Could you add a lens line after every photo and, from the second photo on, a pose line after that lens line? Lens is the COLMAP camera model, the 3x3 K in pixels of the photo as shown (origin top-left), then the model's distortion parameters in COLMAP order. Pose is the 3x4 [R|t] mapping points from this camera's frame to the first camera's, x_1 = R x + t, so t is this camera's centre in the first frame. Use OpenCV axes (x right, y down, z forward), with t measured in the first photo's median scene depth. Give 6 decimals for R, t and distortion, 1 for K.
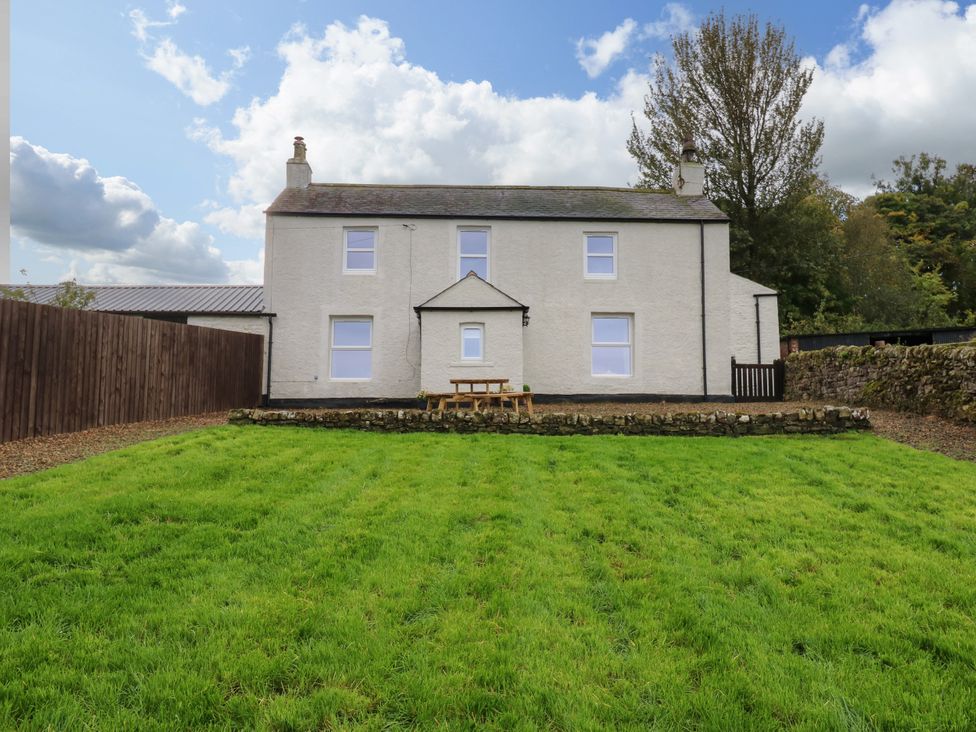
lens RADIAL K [[809.4, 0, 488.0], [0, 809.4, 366.0], [0, 0, 1]] dist [0.007805, 0.000872]
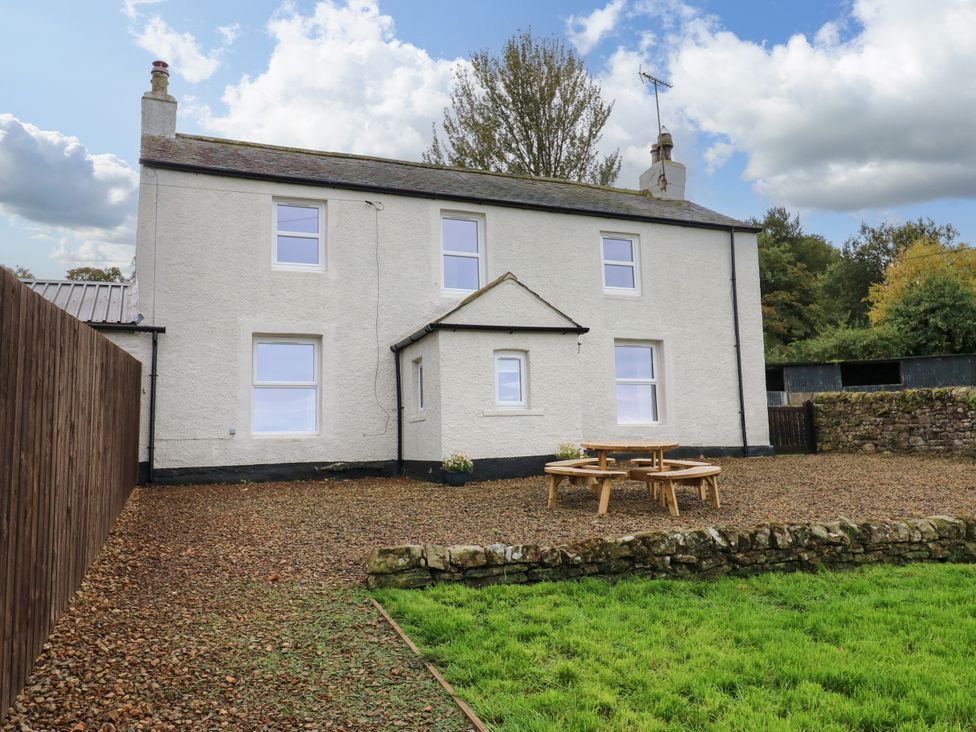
lens RADIAL K [[809.4, 0, 488.0], [0, 809.4, 366.0], [0, 0, 1]] dist [0.007805, 0.000872]
pose [[0.937826, 0.013011, 0.346861, -0.241669], [-0.001754, 0.999462, -0.032750, -0.016301], [-0.347100, 0.030106, 0.937345, 0.342033]]
